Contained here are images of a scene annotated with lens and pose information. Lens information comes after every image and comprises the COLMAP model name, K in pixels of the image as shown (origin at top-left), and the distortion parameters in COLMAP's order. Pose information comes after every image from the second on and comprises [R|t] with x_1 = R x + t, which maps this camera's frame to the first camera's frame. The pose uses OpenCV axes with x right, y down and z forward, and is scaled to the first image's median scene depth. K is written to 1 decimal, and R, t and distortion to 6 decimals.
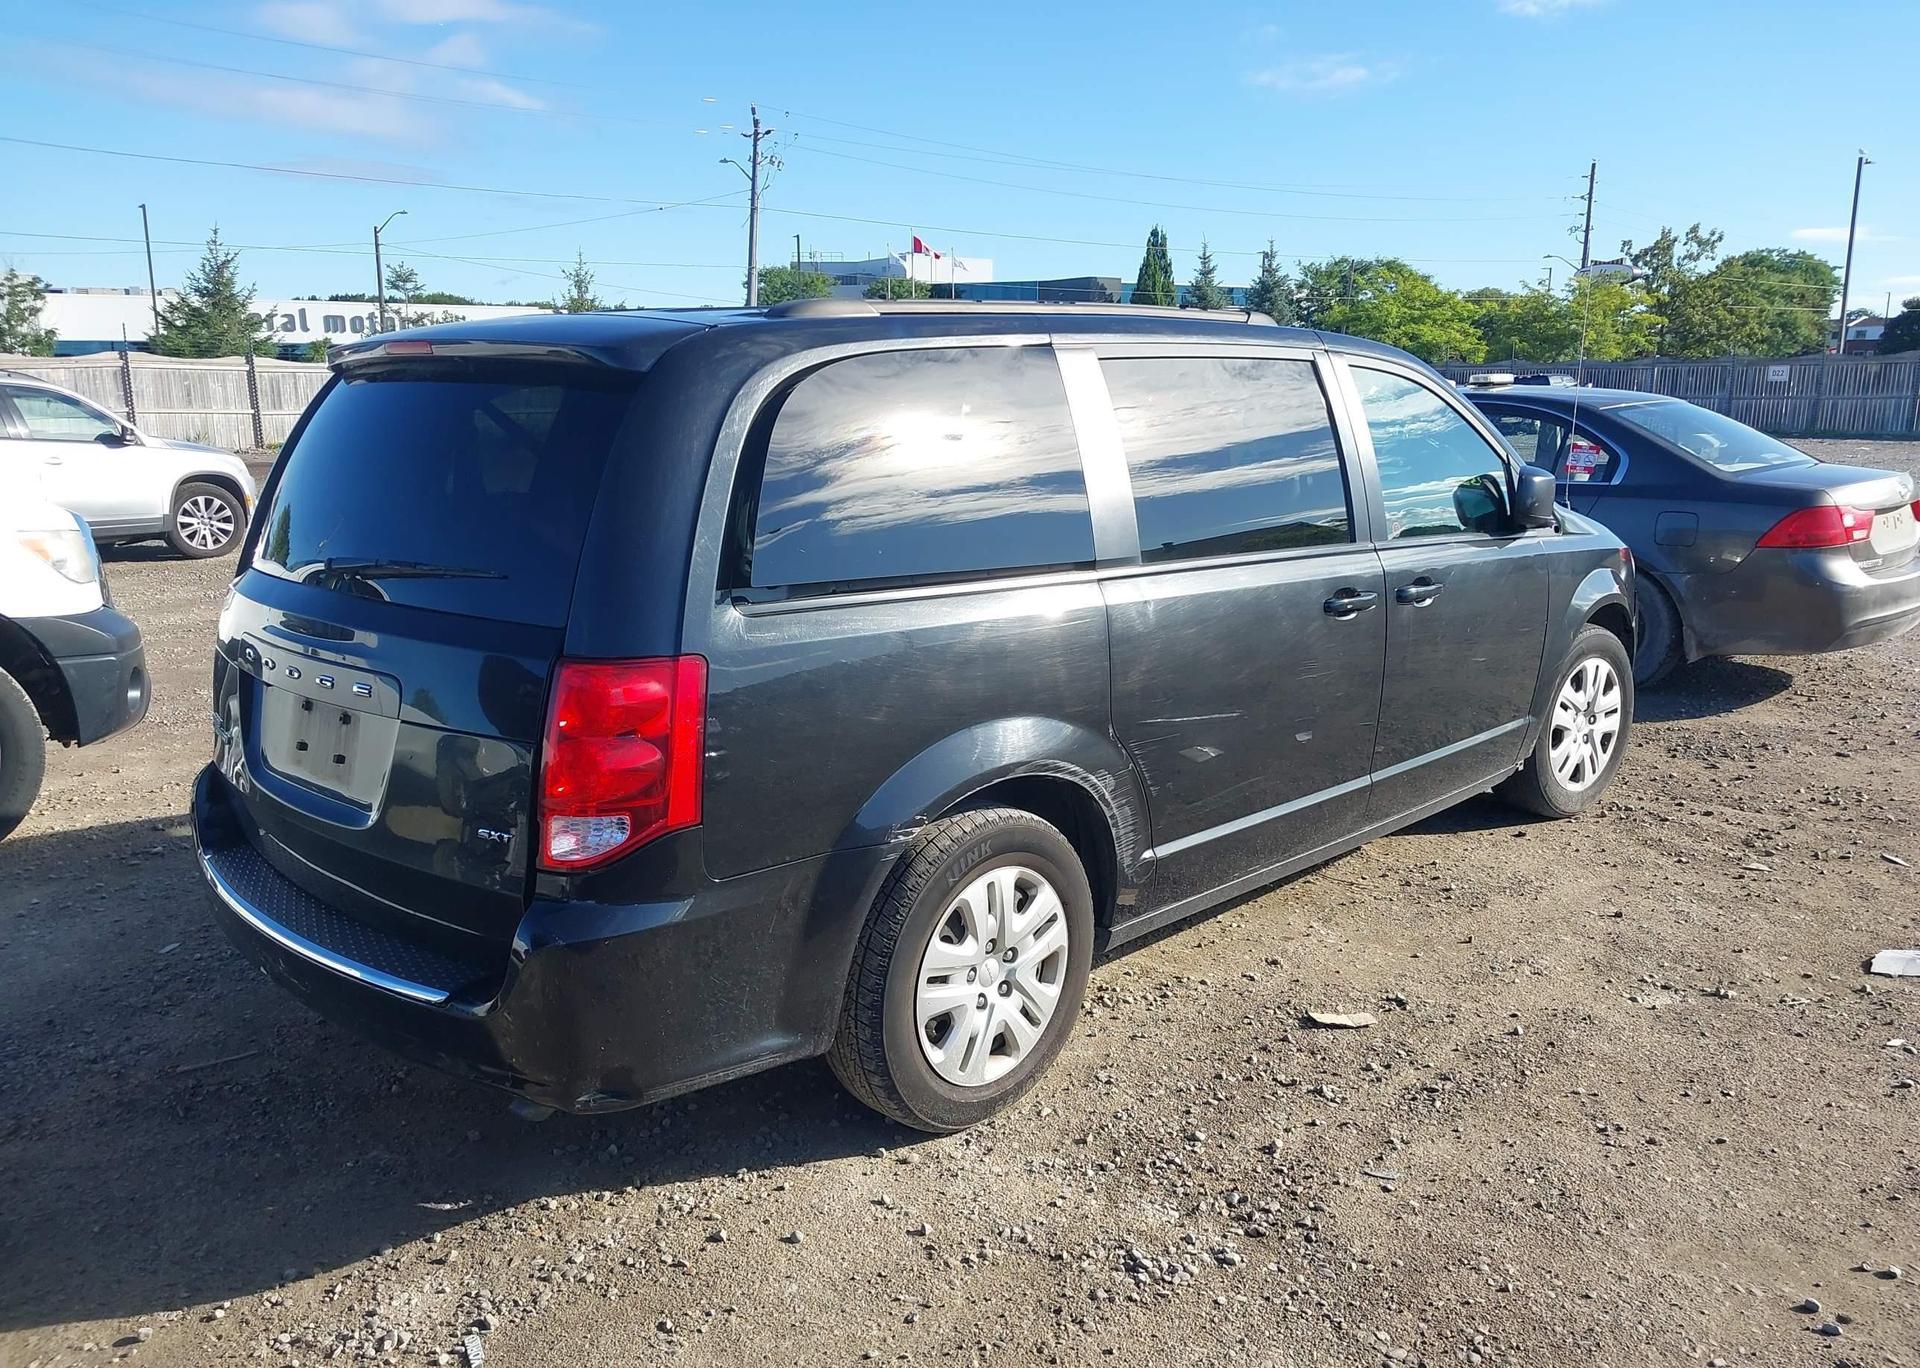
lens RADIAL K [[1614.0, 0, 976.6], [0, 1614.0, 684.7], [0, 0, 1]] dist [0.010831, -0.008056]
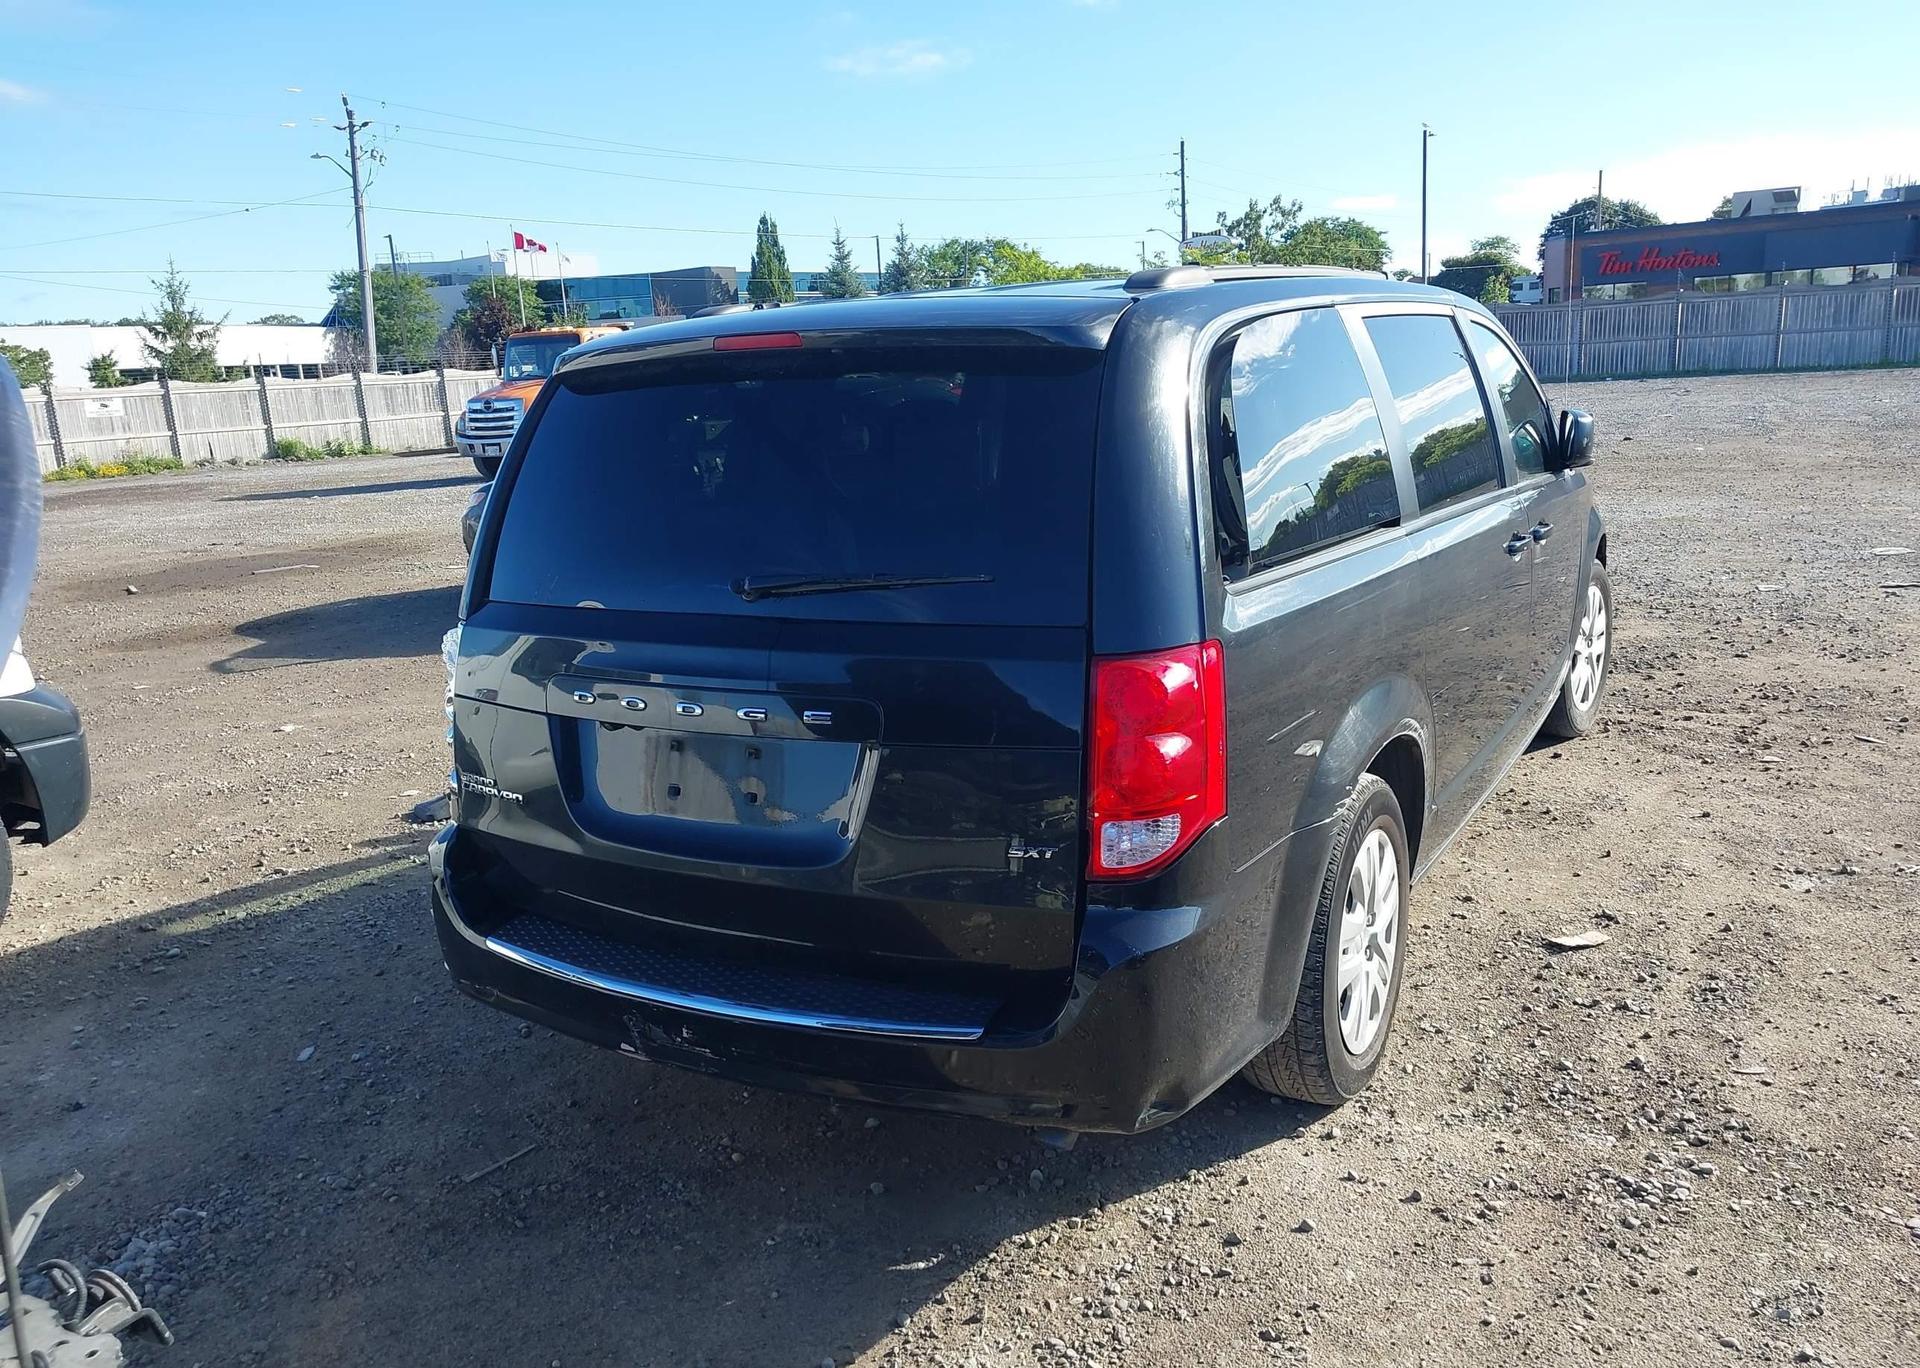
lens RADIAL K [[1595.8, 0, 968.7], [0, 1595.8, 713.3], [0, 0, 1]] dist [0.005859, 0.004617]
pose [[0.964164, -0.107101, 0.242730, -0.431988], [0.100722, 0.994166, 0.038577, -0.023374], [-0.245445, -0.012746, 0.969327, 0.090772]]
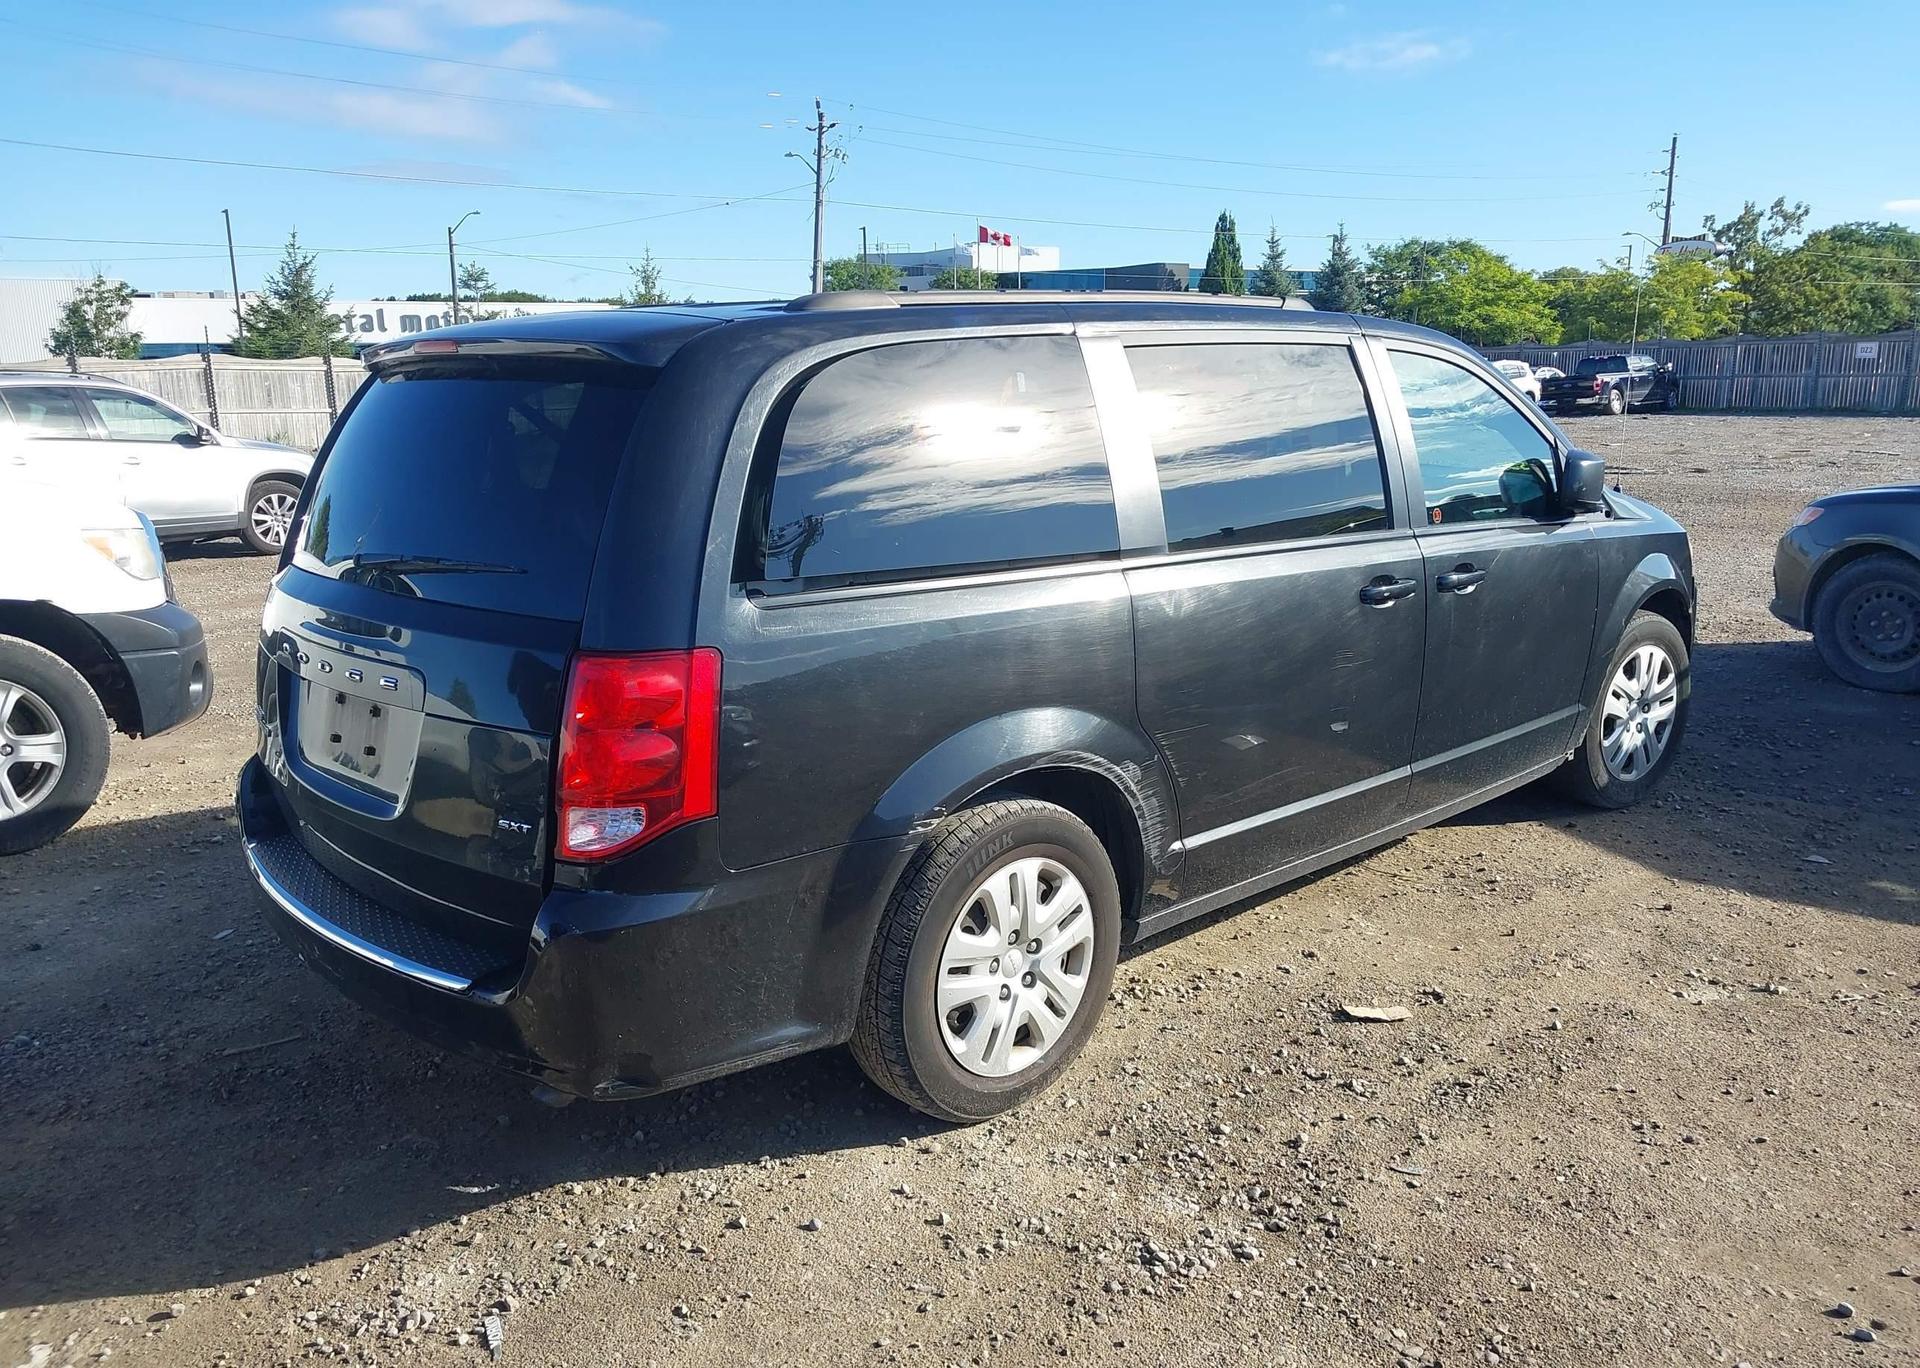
lens RADIAL K [[1613.9, 0, 960.0], [0, 1613.9, 684.0], [0, 0, 1]] dist [0.008557, -0.005547]
pose [[0.998496, -0.003839, -0.054688, 0.029334], [0.004156, 0.999975, 0.005690, -0.000562], [0.054664, -0.005908, 0.998487, 0.001232]]
